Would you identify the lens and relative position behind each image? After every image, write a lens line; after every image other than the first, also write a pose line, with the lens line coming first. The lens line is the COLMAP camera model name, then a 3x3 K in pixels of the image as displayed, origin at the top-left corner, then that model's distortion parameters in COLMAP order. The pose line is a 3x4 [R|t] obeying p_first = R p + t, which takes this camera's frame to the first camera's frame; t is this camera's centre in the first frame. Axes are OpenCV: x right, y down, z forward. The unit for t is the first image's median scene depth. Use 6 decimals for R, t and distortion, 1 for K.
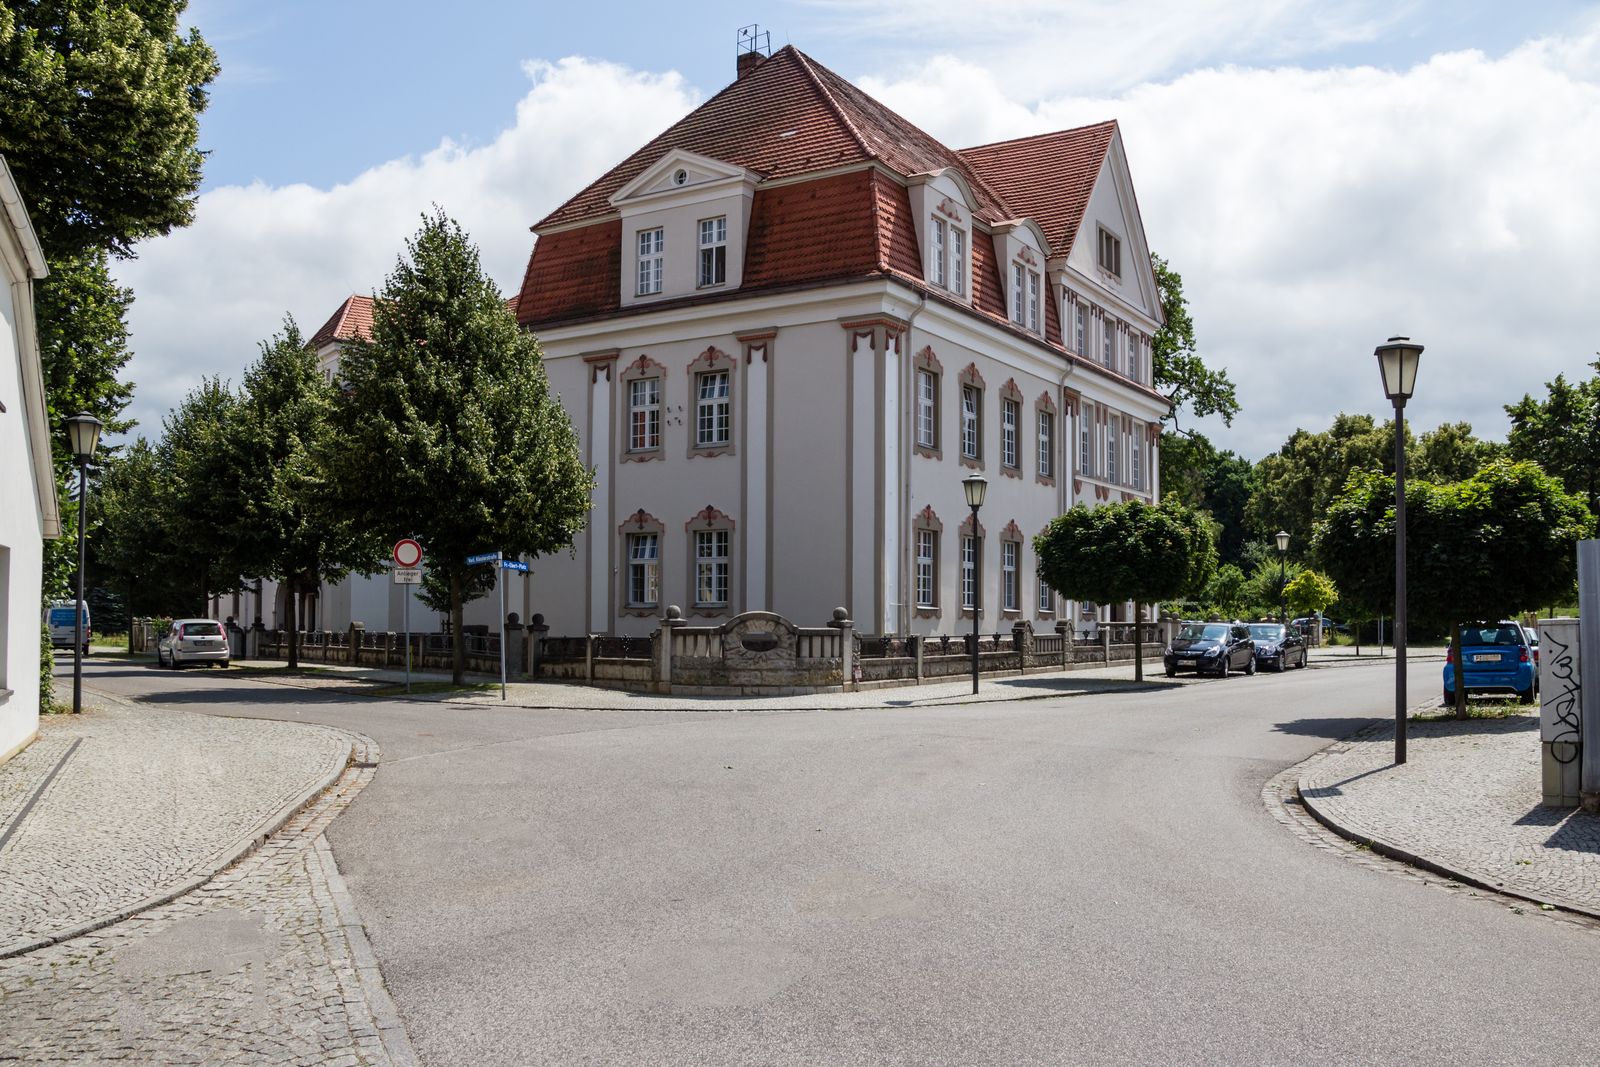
lens RADIAL K [[1546.3, 0, 798.4], [0, 1546.3, 630.4], [0, 0, 1]] dist [-0.063077, -0.395123]
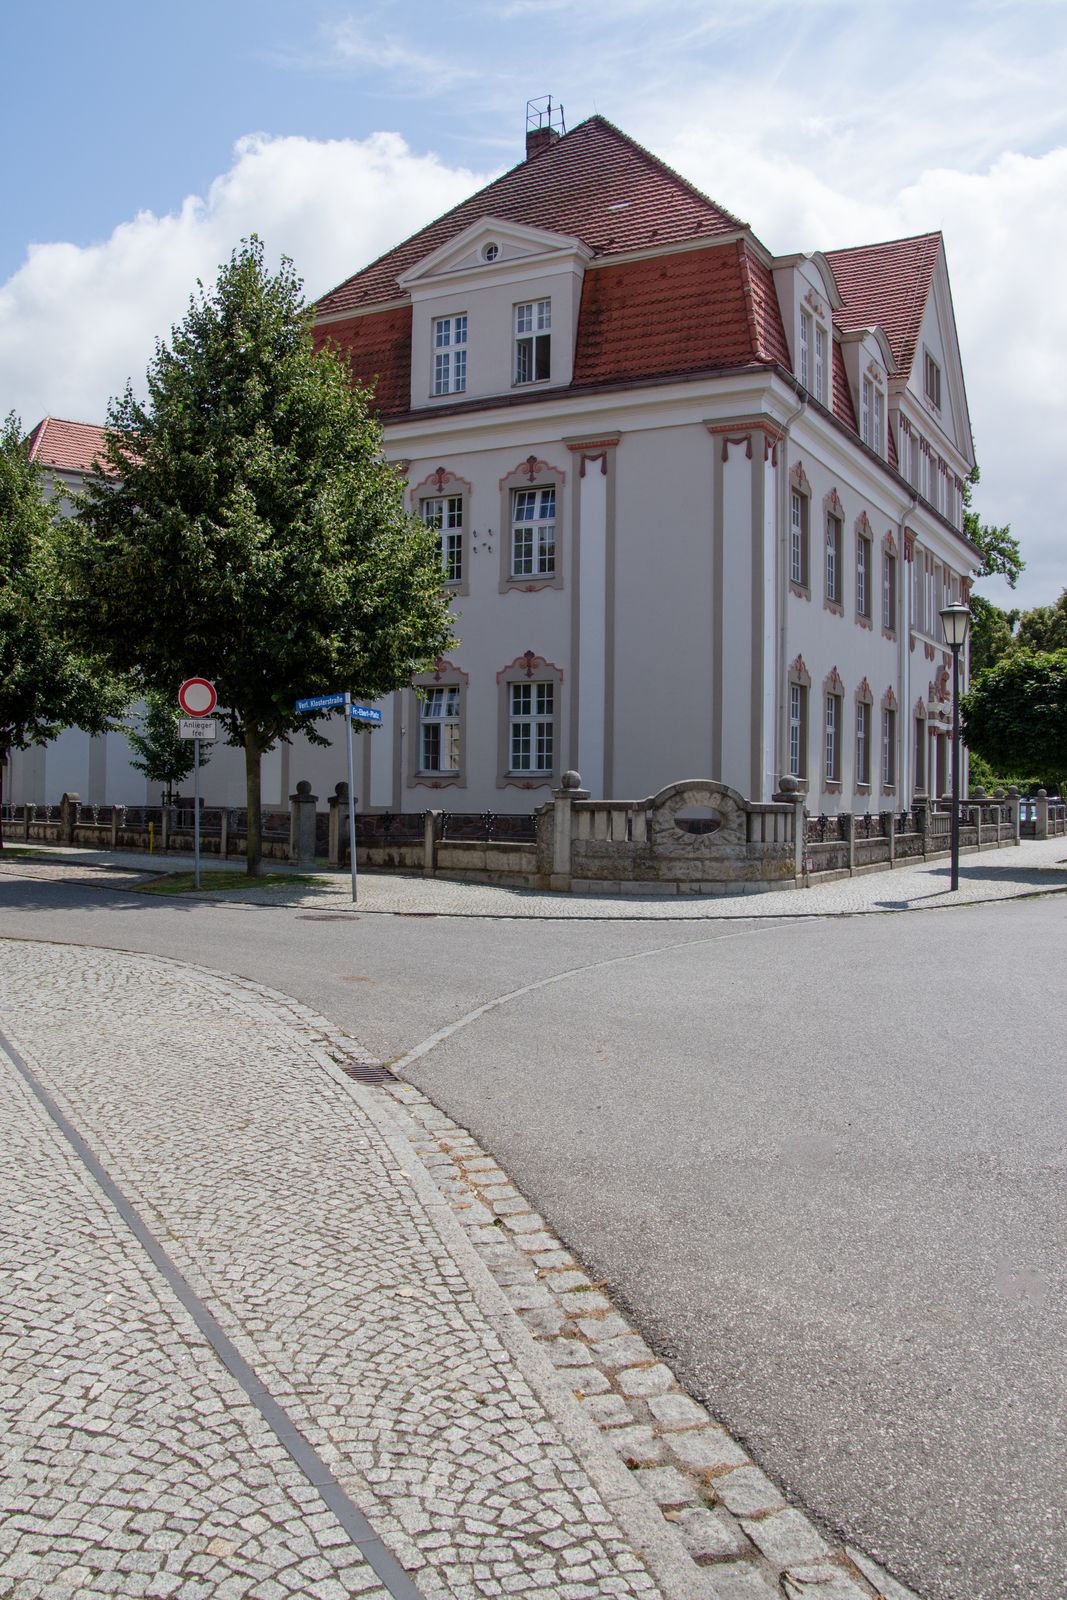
lens RADIAL K [[1489.8, 0, 534.3], [0, 1489.8, 831.2], [0, 0, 1]] dist [-0.137151, 0.031556]
pose [[0.997036, 0.004613, 0.076792, -0.114912], [-0.005885, 0.999849, 0.016347, 0.000870], [-0.076705, -0.016750, 0.996913, 0.221254]]
